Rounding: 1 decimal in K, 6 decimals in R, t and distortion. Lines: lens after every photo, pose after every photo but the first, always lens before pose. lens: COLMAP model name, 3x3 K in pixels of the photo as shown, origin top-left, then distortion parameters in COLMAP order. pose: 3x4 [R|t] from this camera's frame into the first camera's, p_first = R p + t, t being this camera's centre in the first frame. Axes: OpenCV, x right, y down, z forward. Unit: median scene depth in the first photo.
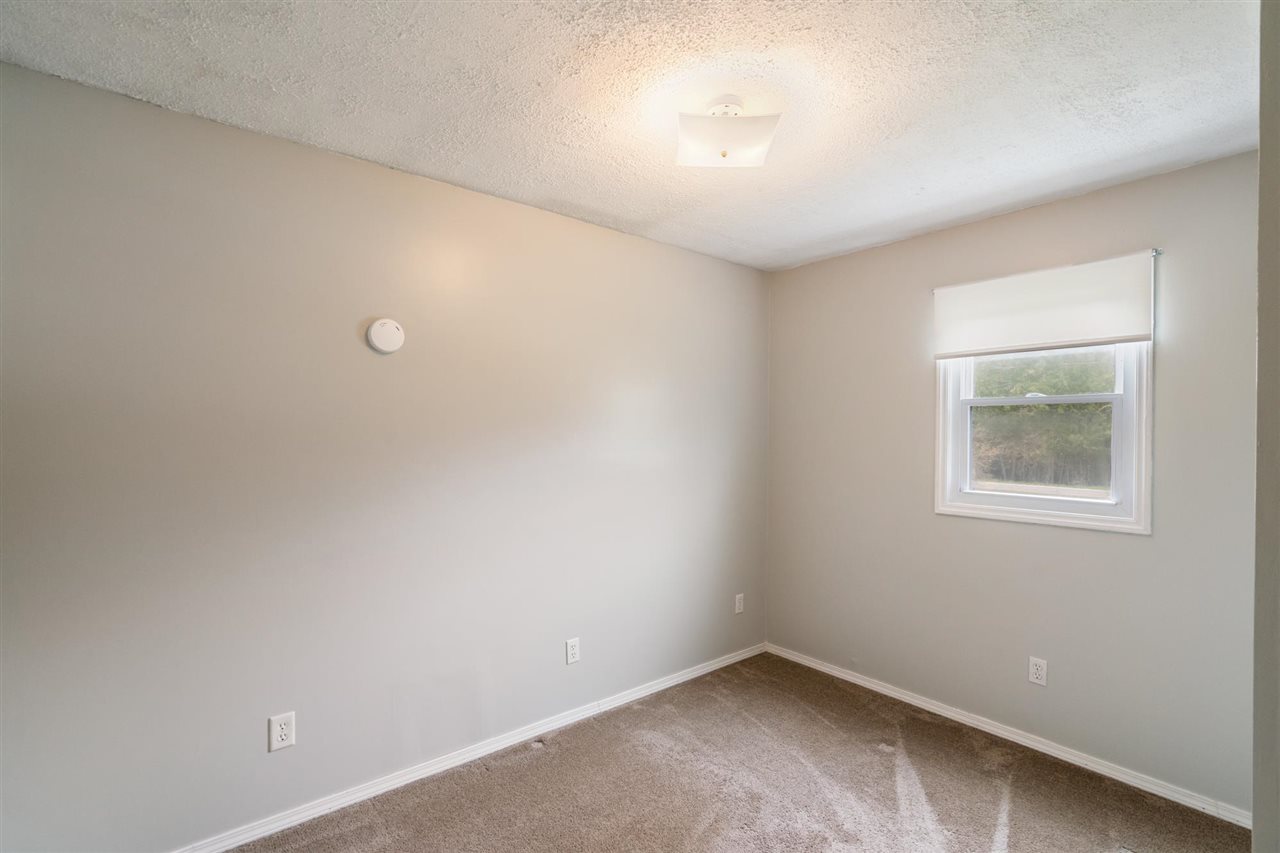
lens RADIAL K [[580.0, 0, 636.7], [0, 580.0, 429.2], [0, 0, 1]] dist [-0.010201, 0.002095]
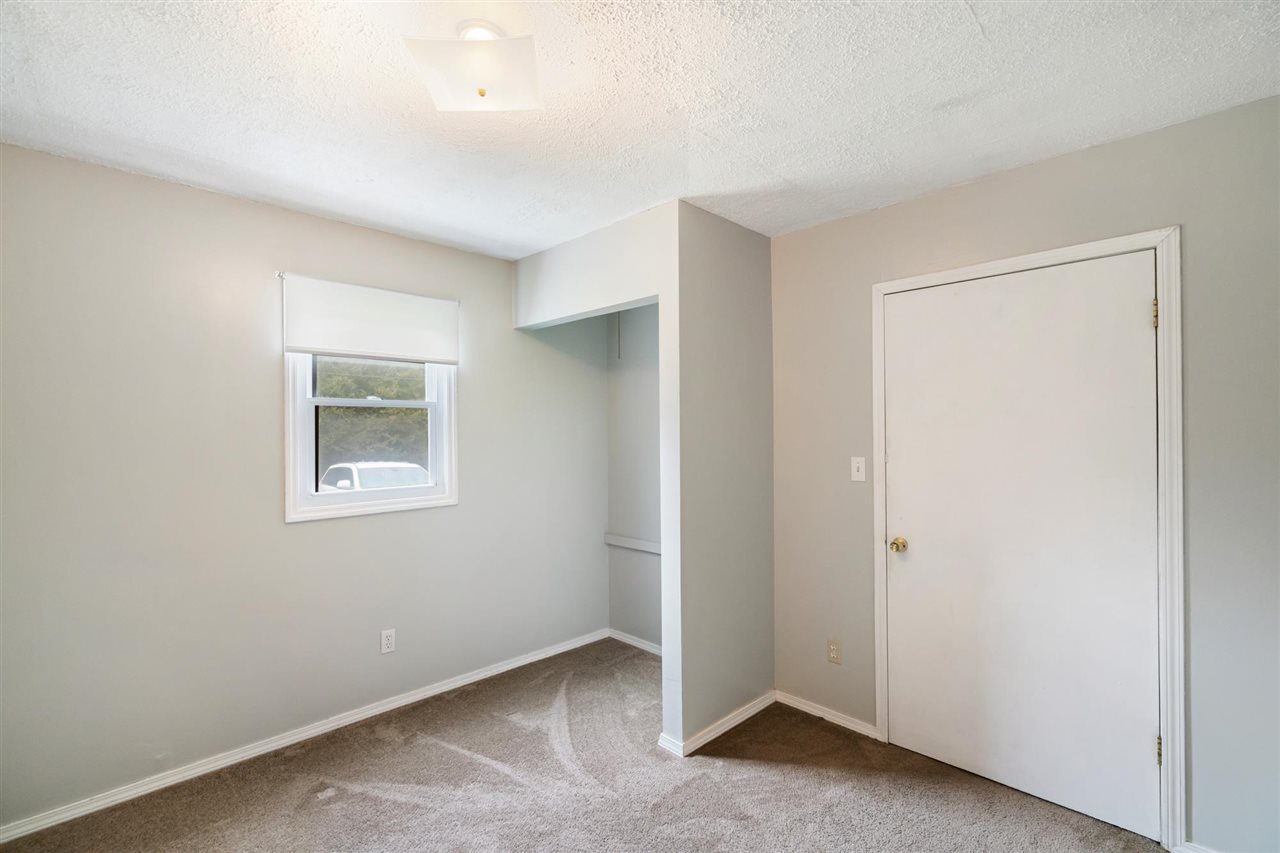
lens RADIAL K [[580.0, 0, 636.6], [0, 580.0, 428.2], [0, 0, 1]] dist [-0.010201, 0.002095]
pose [[-0.112531, 0.002048, 0.993646, -0.515457], [0.002867, 0.999994, -0.001736, 0.002131], [-0.993644, 0.002654, -0.112536, 0.664786]]
